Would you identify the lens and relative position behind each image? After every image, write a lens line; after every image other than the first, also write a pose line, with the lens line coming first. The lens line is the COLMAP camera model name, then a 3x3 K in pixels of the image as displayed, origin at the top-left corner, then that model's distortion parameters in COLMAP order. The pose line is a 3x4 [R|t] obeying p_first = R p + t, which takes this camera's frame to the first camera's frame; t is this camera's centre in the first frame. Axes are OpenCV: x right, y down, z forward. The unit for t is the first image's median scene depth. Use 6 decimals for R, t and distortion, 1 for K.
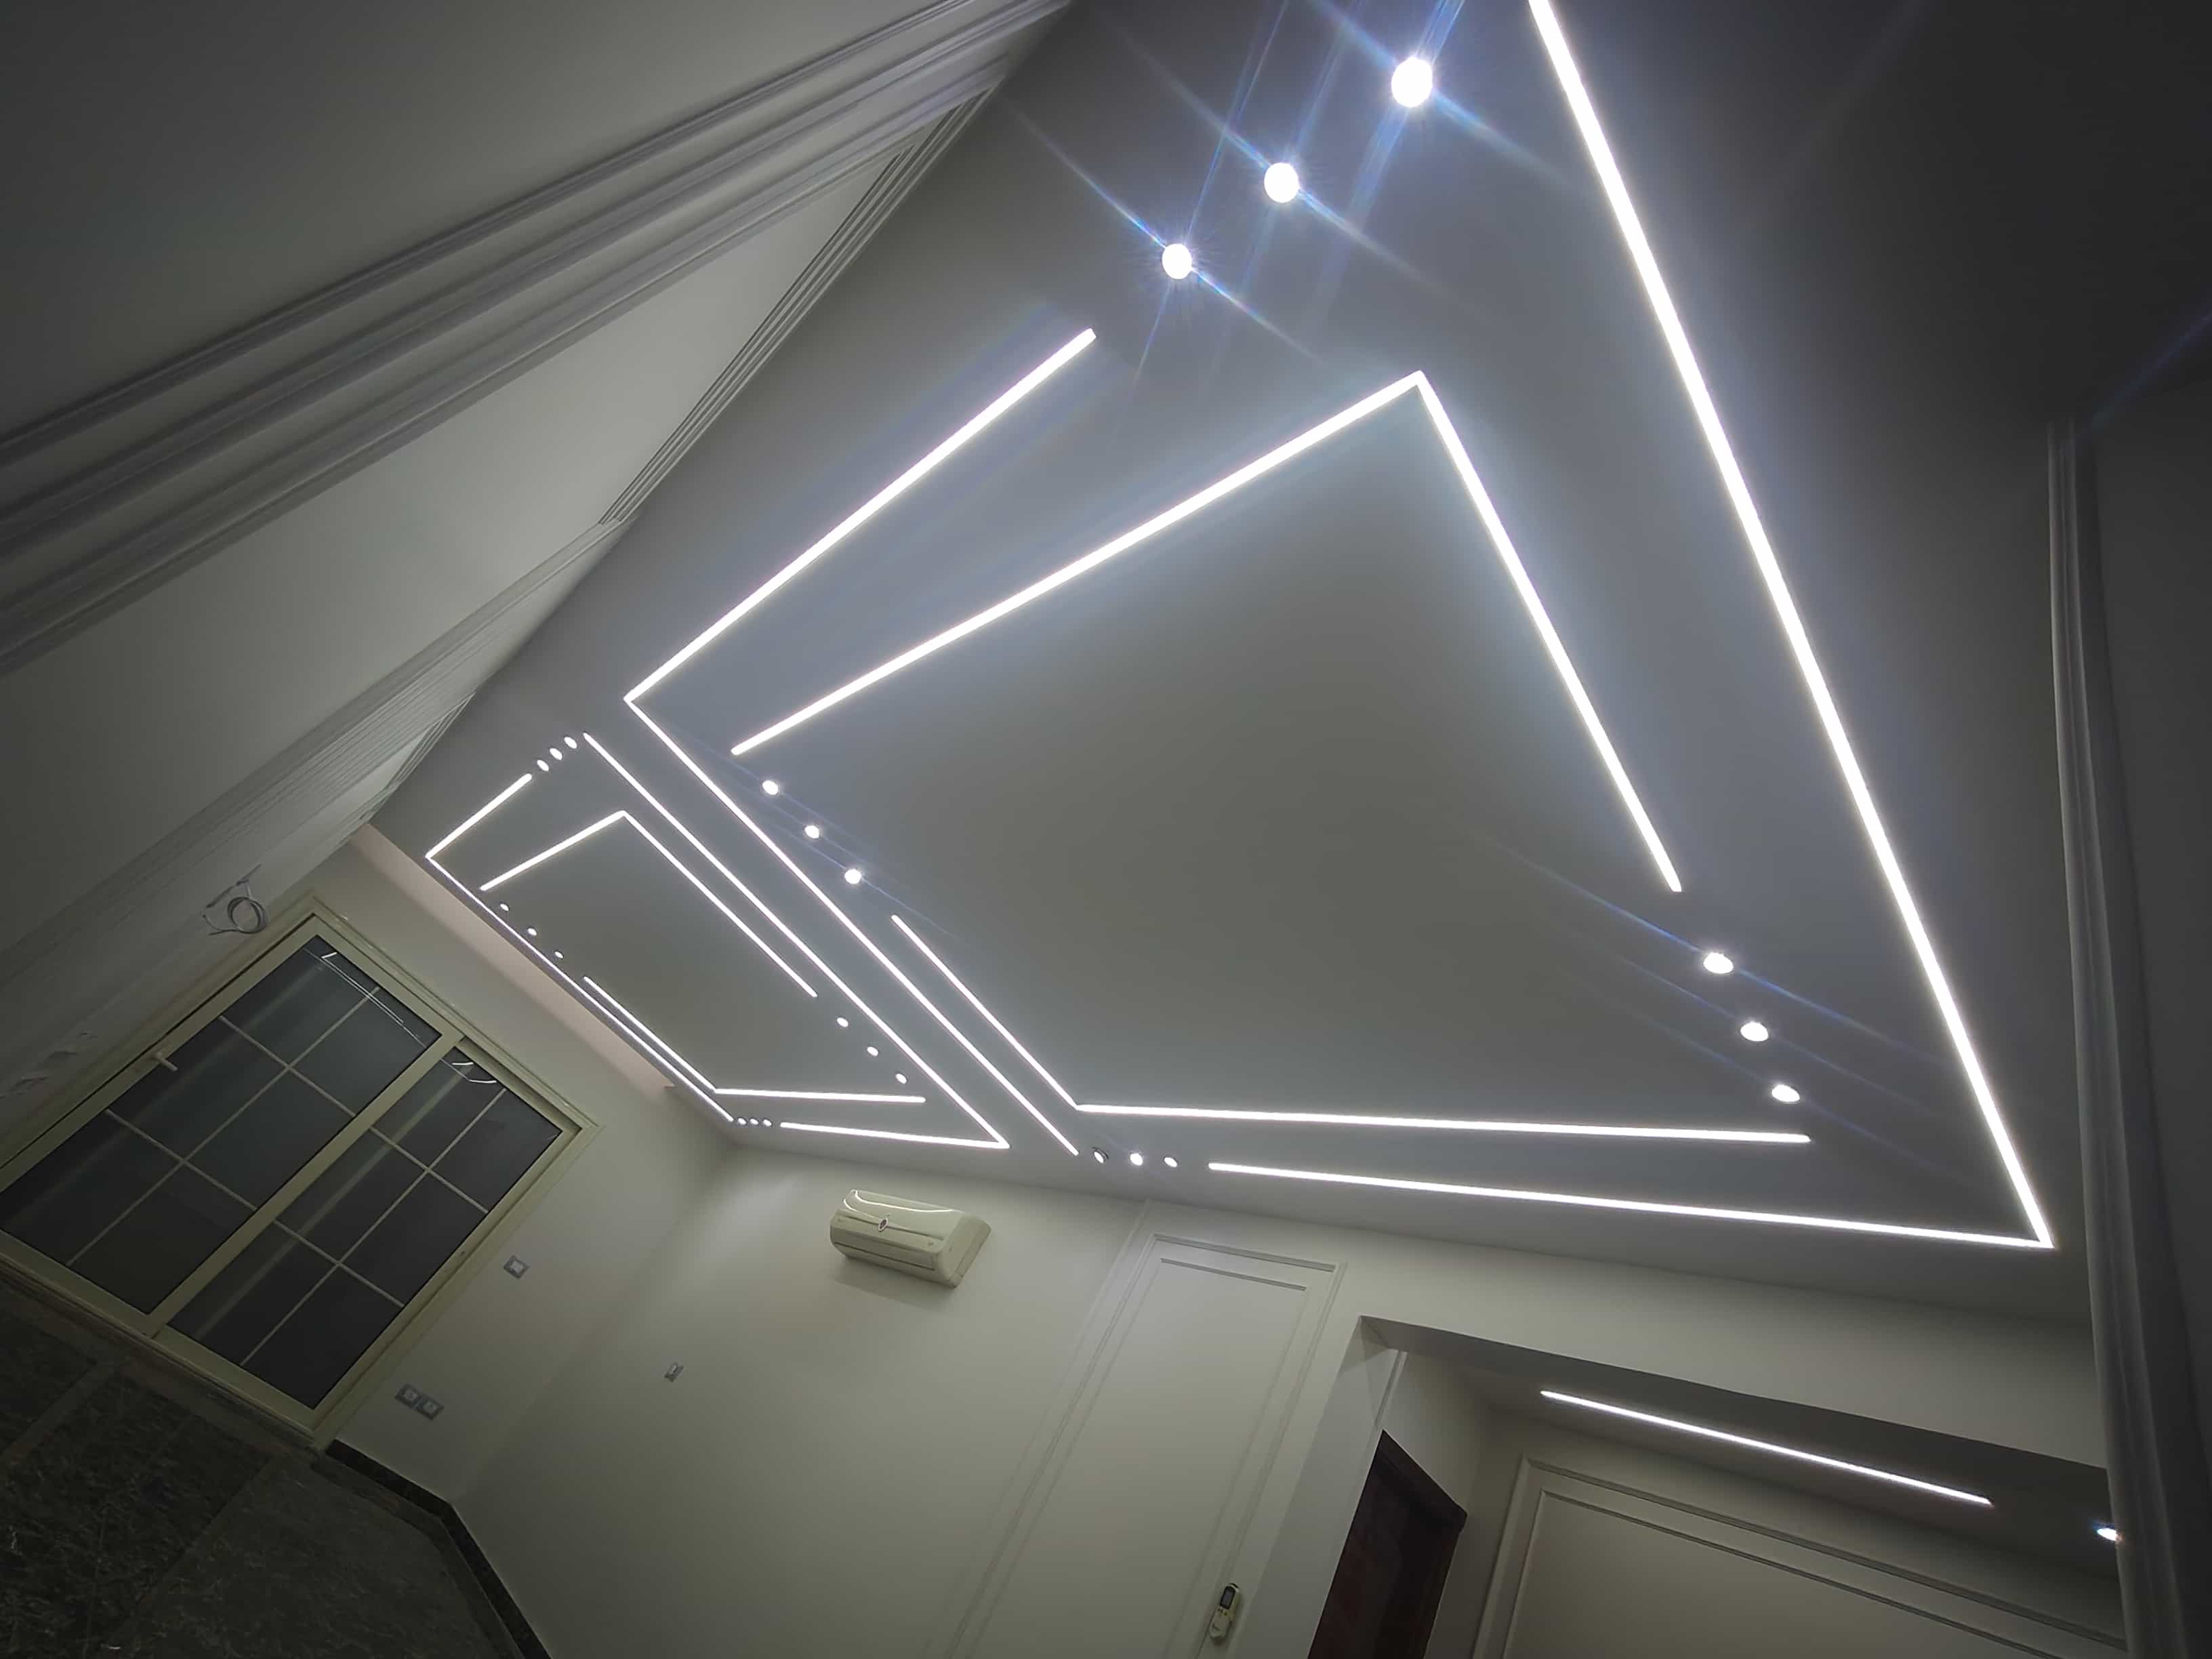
lens RADIAL K [[1072.9, 0, 1095.1], [0, 1072.9, 867.5], [0, 0, 1]] dist [-0.001525, 0.007333]
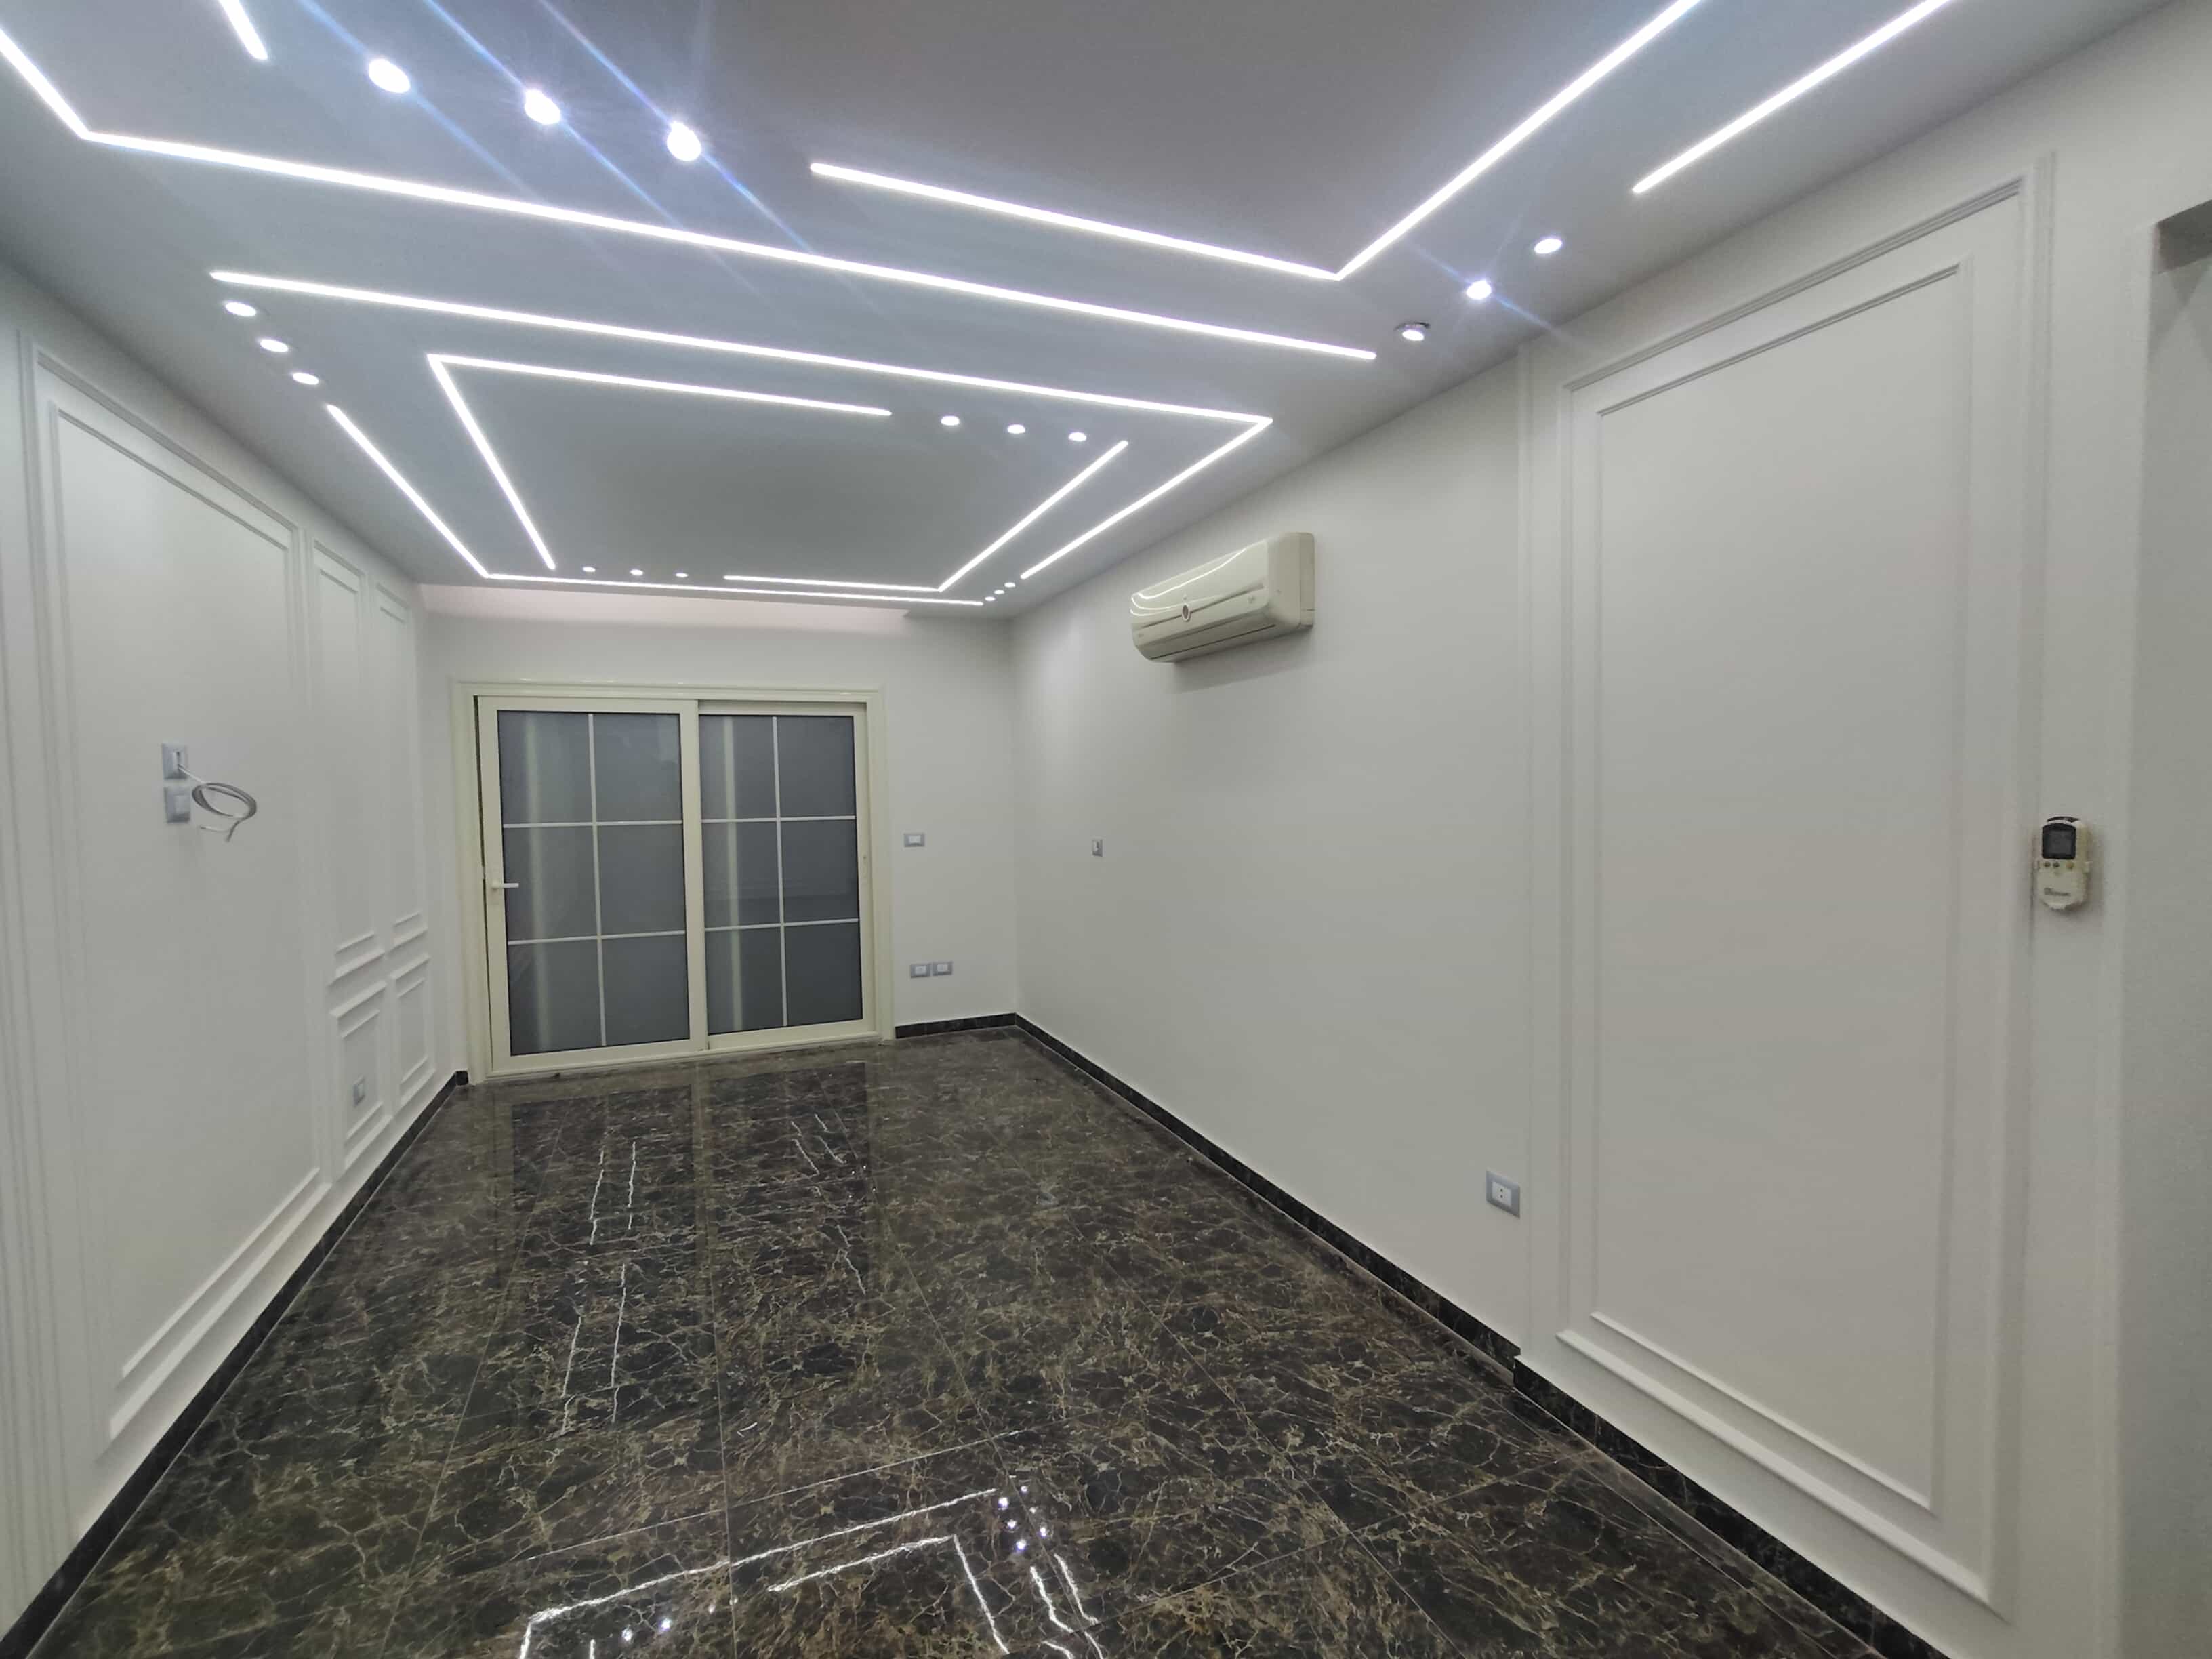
lens RADIAL K [[1016.7, 0, 1094.8], [0, 1016.7, 834.7], [0, 0, 1]] dist [-0.001127, 0.000235]
pose [[0.784686, -0.466798, -0.407880, -0.026446], [0.615638, 0.663796, 0.424693, 0.088141], [0.072503, -0.584358, 0.808251, 0.308029]]
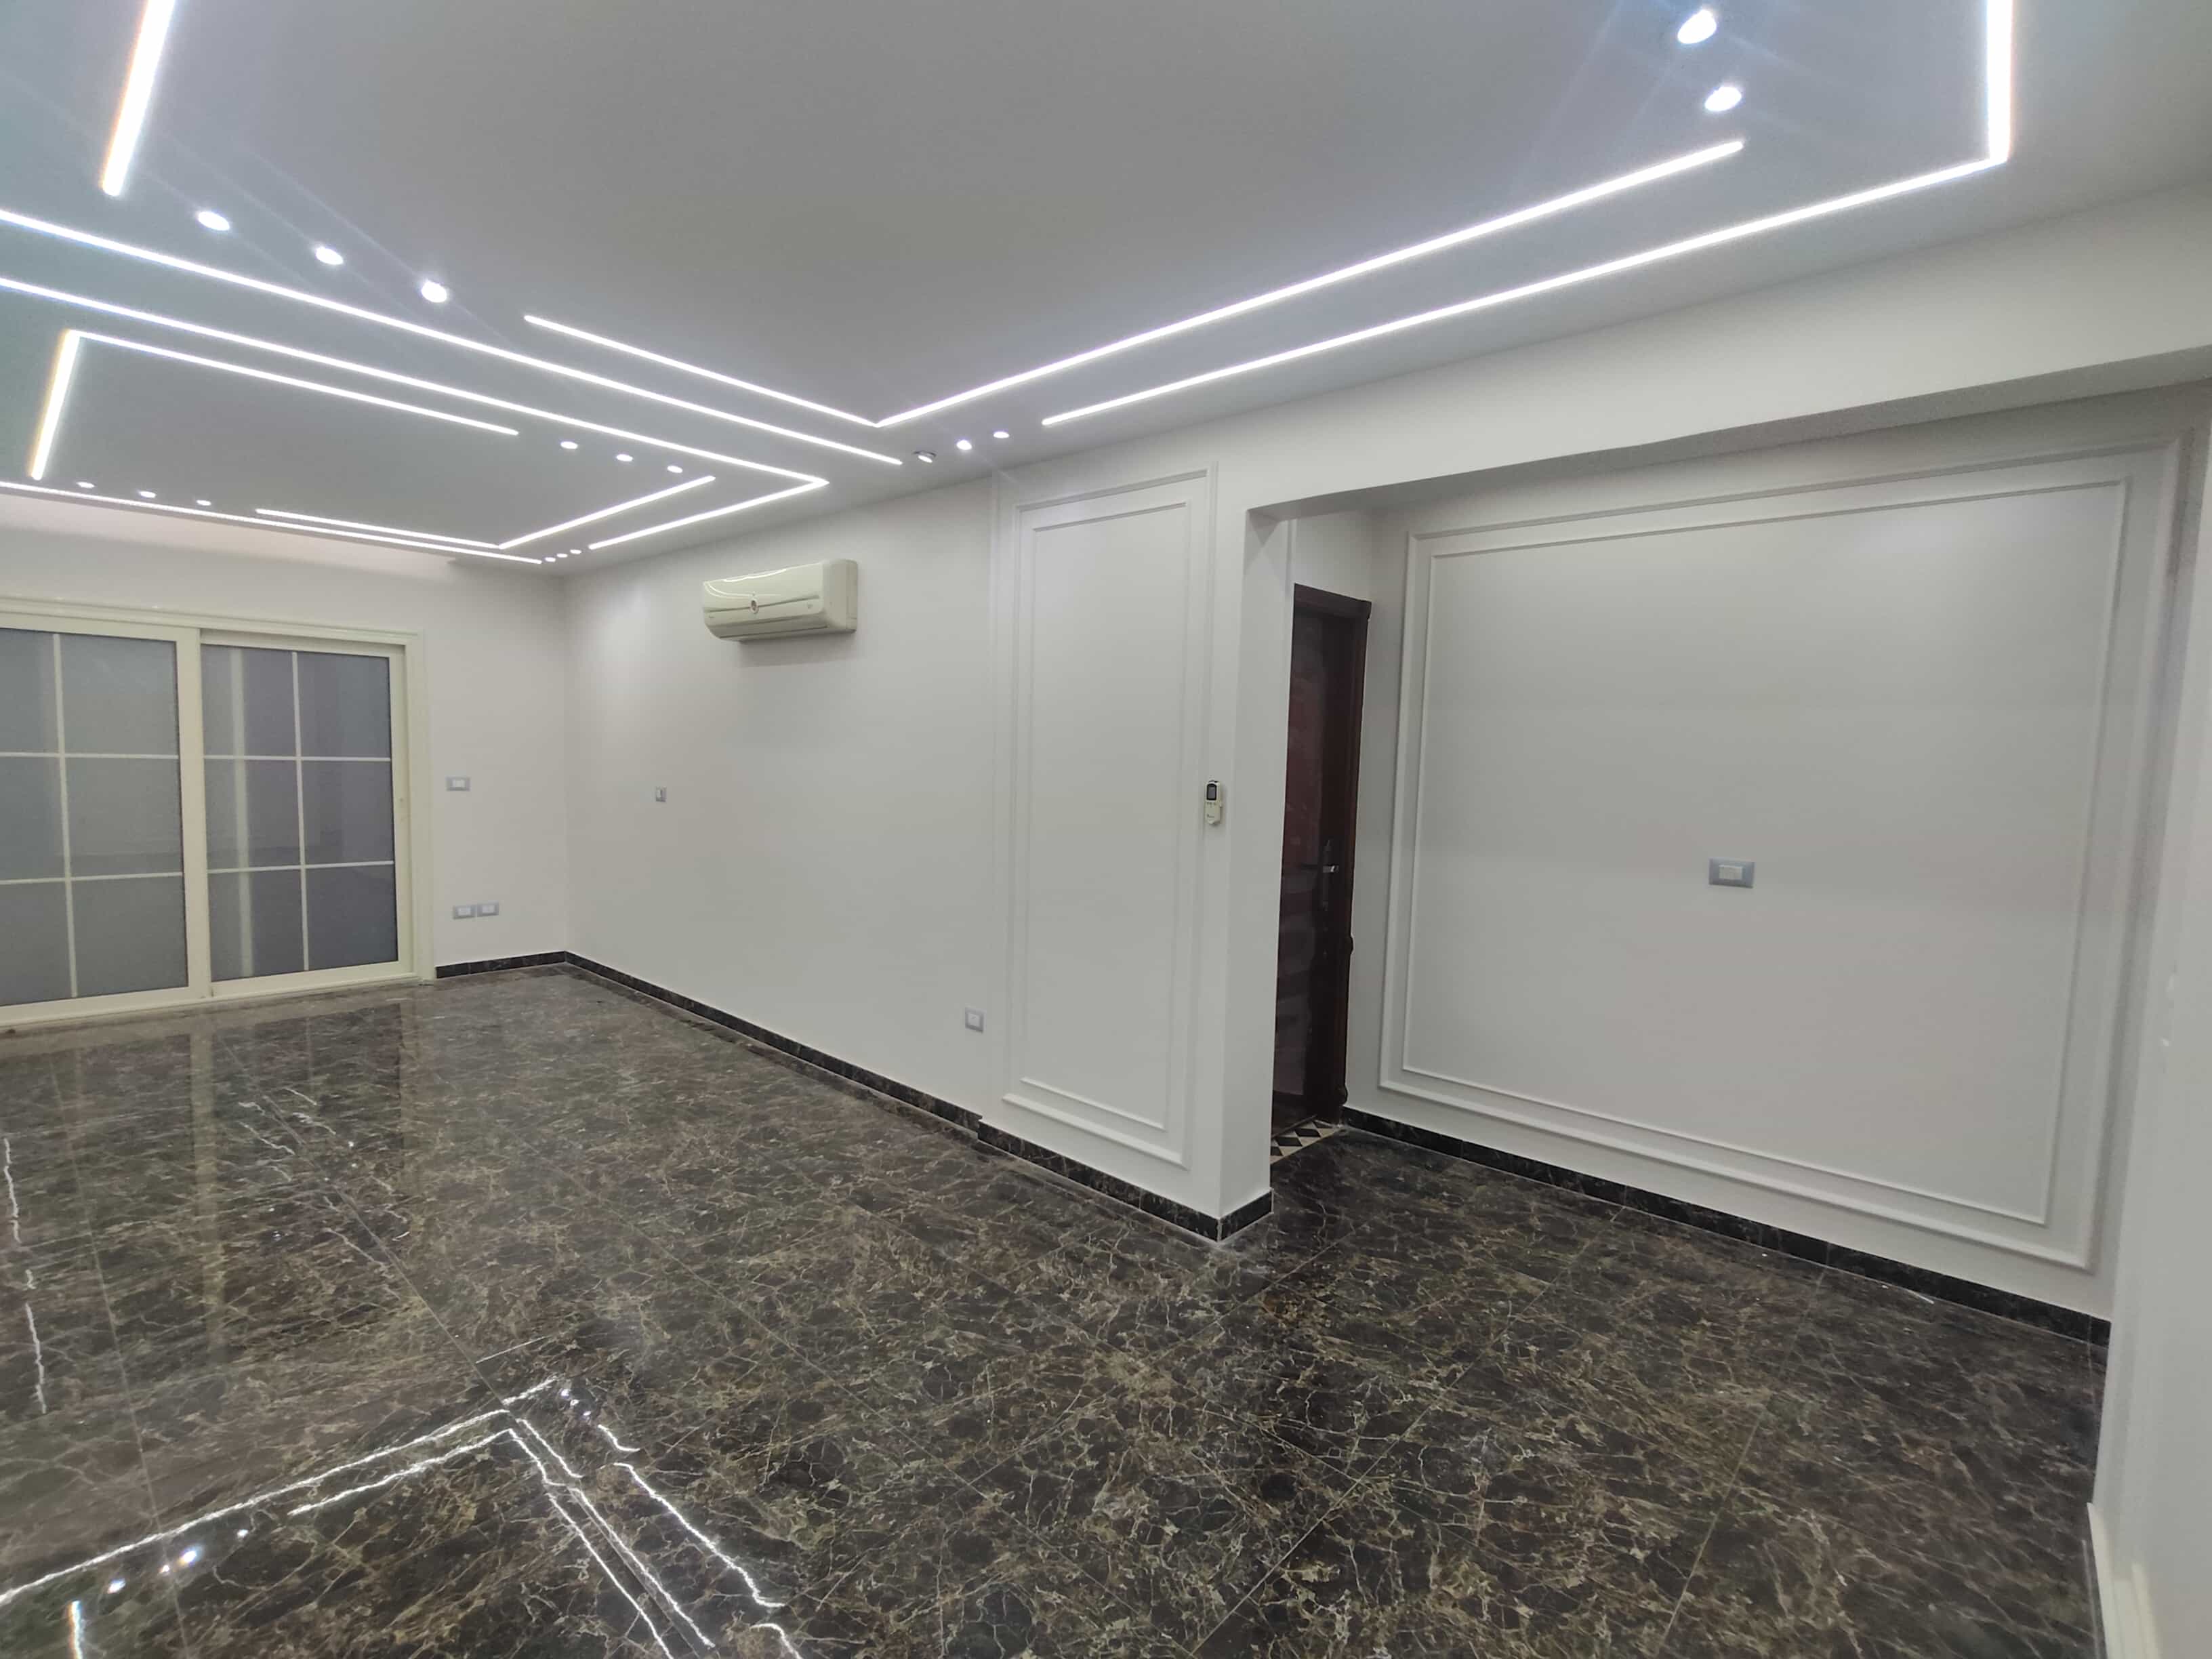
lens RADIAL K [[1016.7, 0, 1094.8], [0, 1016.7, 834.7], [0, 0, 1]] dist [-0.001127, 0.000235]
pose [[0.894674, -0.445091, -0.038121, 0.018354], [0.352846, 0.651754, 0.671354, -0.035737], [-0.273968, -0.614094, 0.740155, 0.113171]]
